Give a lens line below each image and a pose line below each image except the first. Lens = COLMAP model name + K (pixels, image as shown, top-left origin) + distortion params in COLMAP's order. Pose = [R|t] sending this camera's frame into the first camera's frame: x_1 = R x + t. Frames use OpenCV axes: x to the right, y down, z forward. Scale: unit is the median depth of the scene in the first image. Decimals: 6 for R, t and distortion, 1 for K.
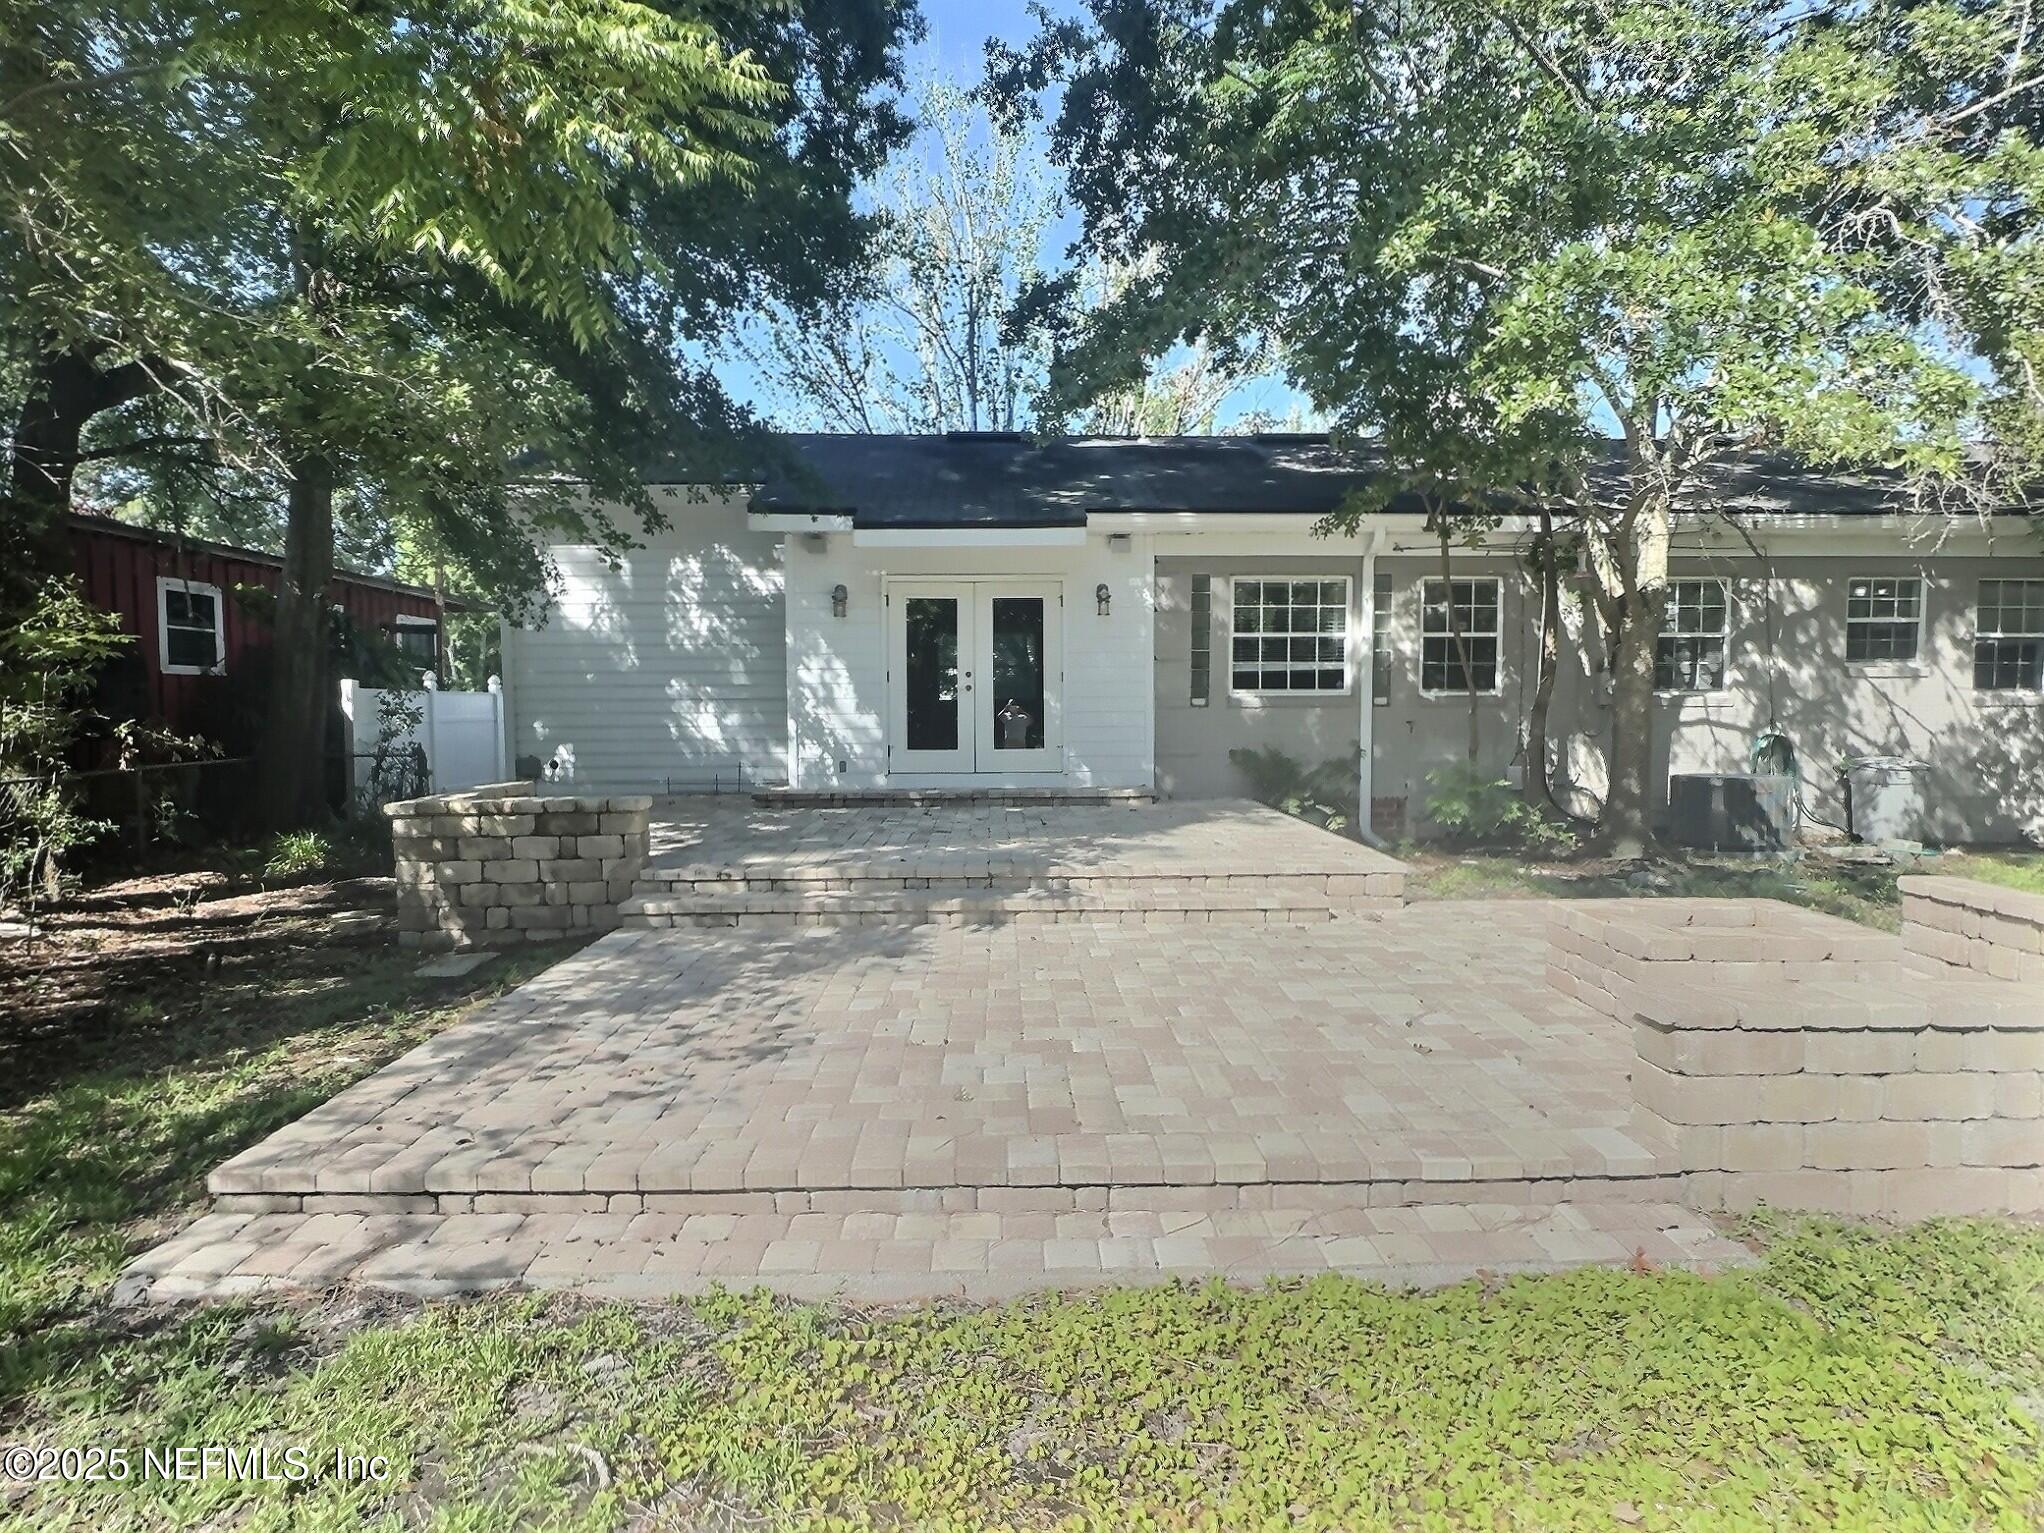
lens RADIAL K [[1123.2, 0, 1015.8], [0, 1123.2, 775.0], [0, 0, 1]] dist [-0.017514, -0.000430]
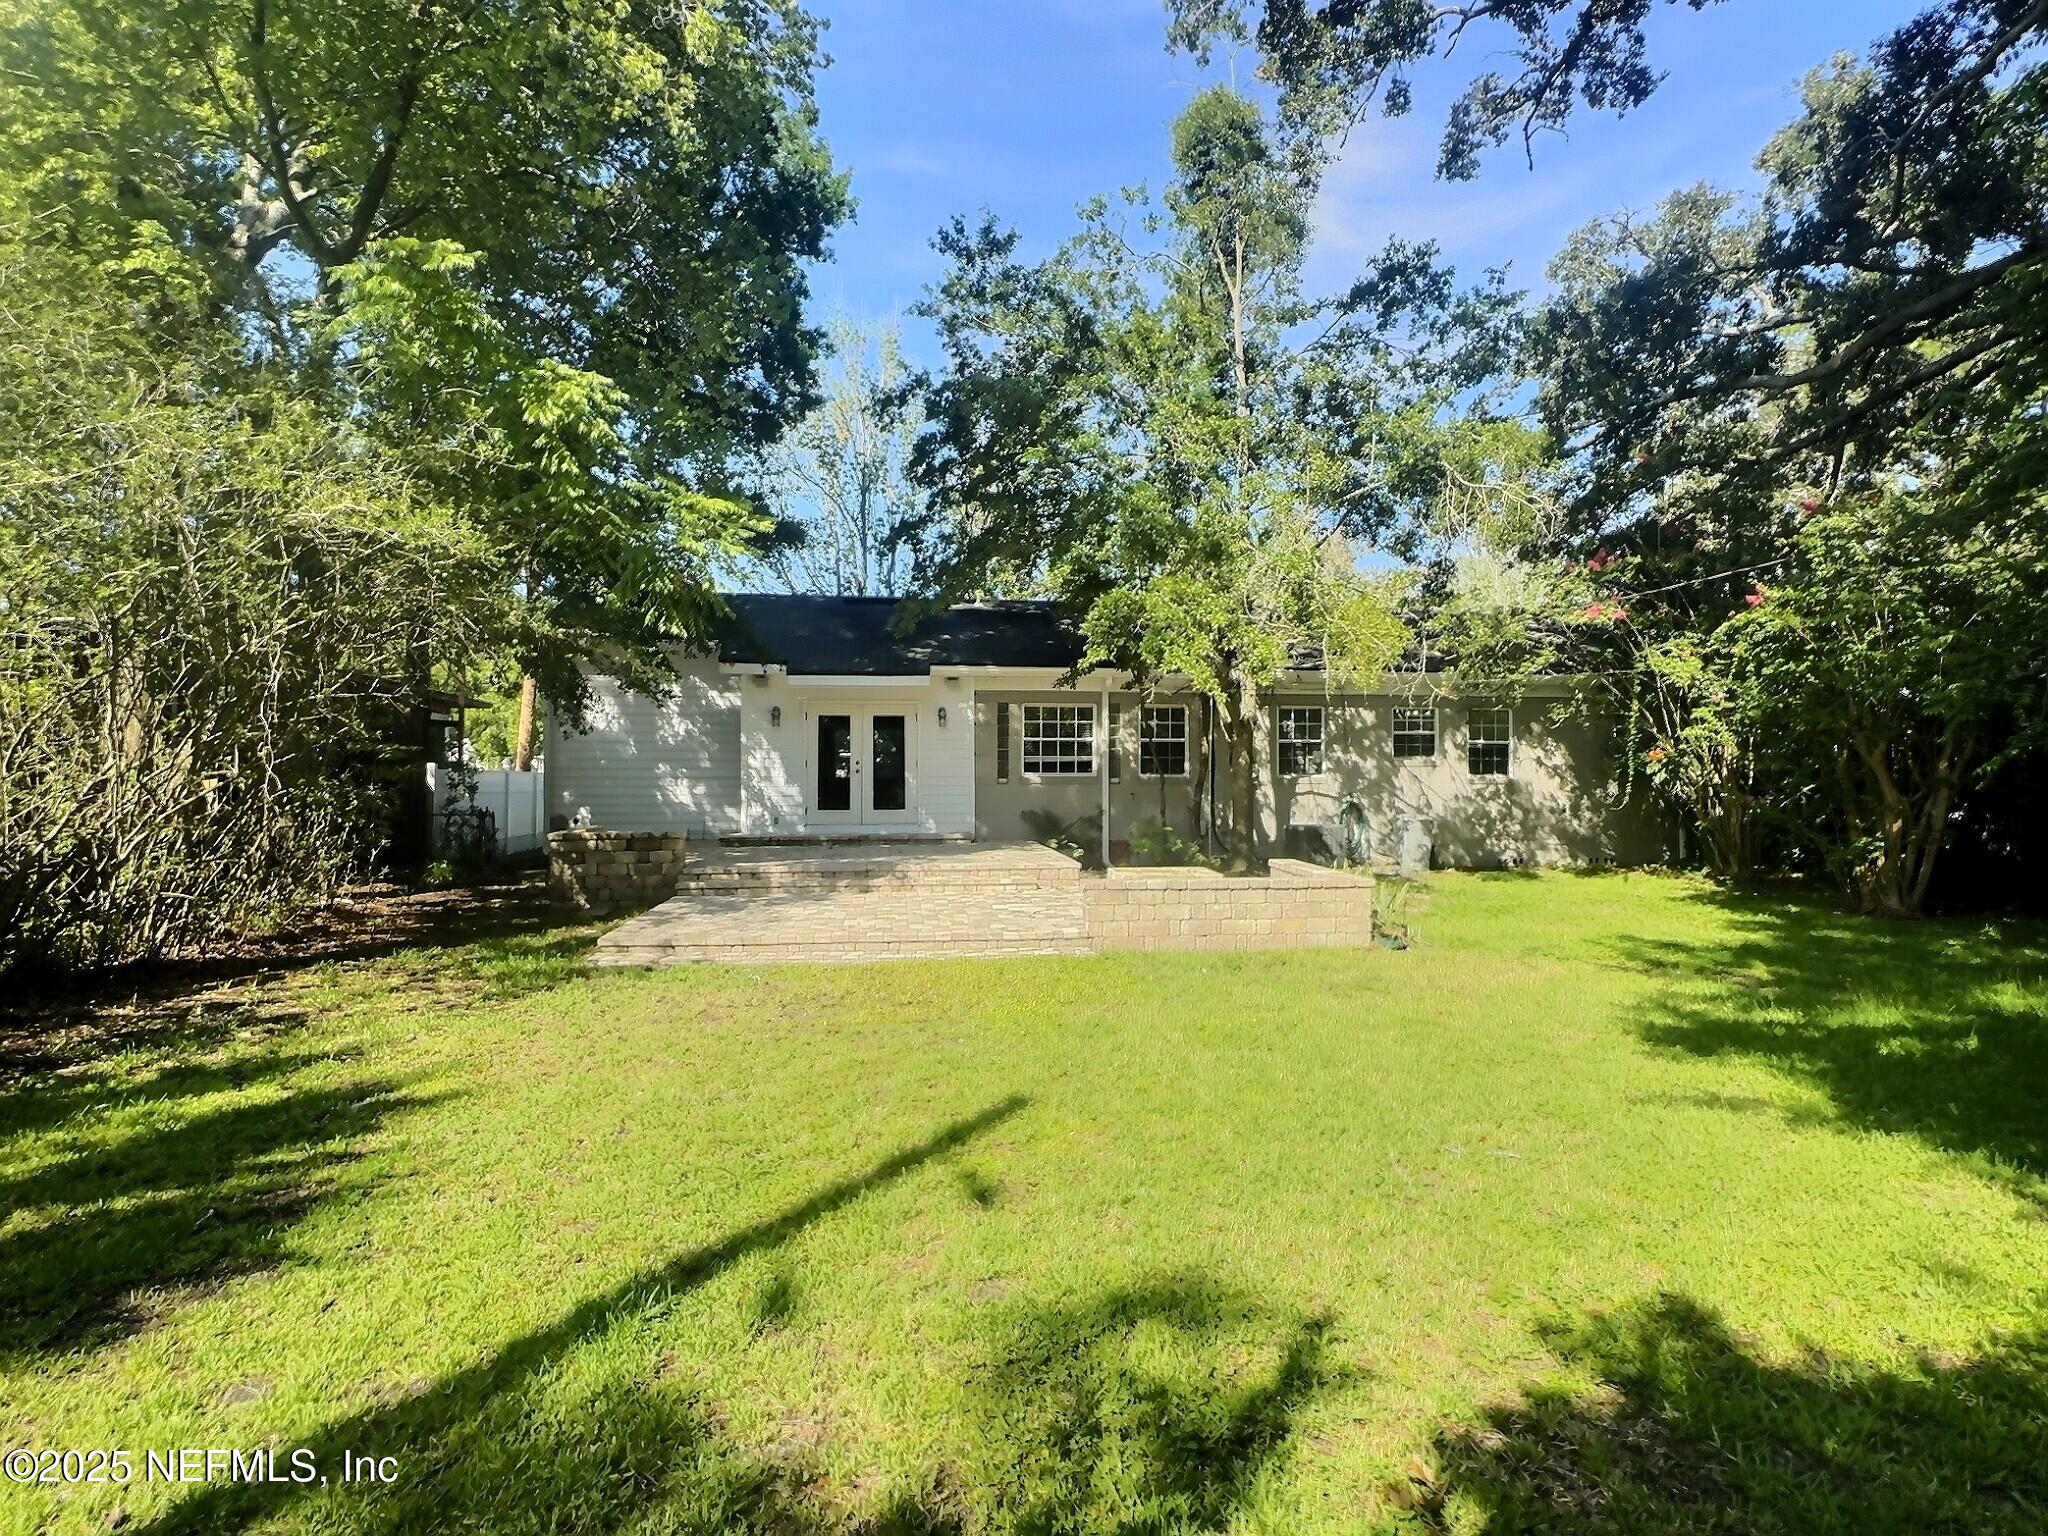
lens RADIAL K [[1125.4, 0, 1042.2], [0, 1125.4, 771.6], [0, 0, 1]] dist [-0.017514, -0.000430]
pose [[0.993102, 0.004673, 0.117164, 0.030704], [0.003206, 0.997750, -0.066970, 0.030621], [-0.117213, 0.066884, 0.990852, -0.600694]]
